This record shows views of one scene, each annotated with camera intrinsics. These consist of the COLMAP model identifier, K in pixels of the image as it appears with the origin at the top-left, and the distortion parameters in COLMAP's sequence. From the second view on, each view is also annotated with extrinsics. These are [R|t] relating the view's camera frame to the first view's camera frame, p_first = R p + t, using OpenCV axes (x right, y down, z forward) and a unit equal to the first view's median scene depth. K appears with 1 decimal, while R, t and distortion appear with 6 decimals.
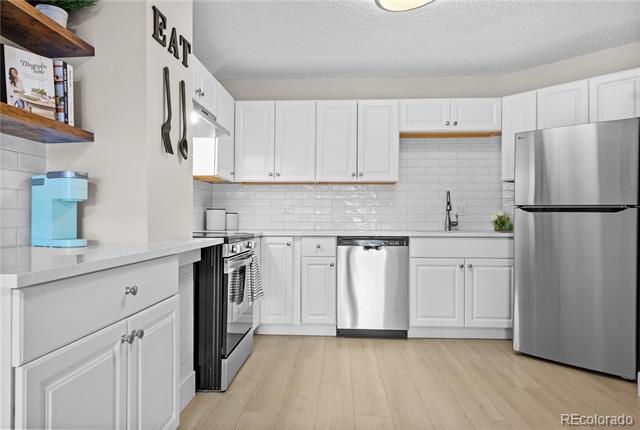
lens RADIAL K [[415.1, 0, 319.5], [0, 415.1, 214.8], [0, 0, 1]] dist [0.002179, 0.002569]
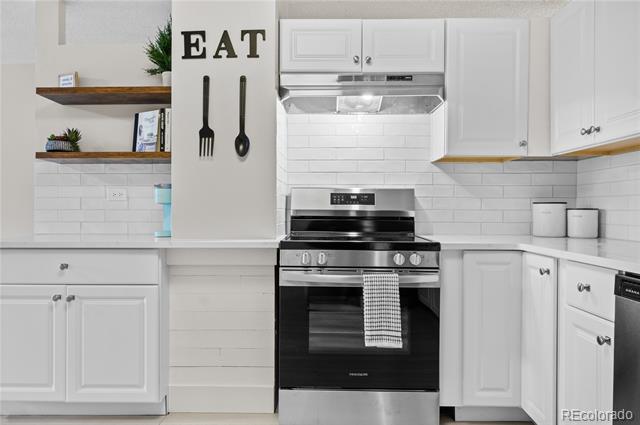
lens RADIAL K [[415.1, 0, 324.7], [0, 415.1, 213.4], [0, 0, 1]] dist [0.002179, 0.002569]
pose [[0.041802, 0.000958, -0.999125, 0.405048], [0.005248, 0.999986, 0.001178, -0.000822], [0.999112, -0.005293, 0.041796, 0.714862]]
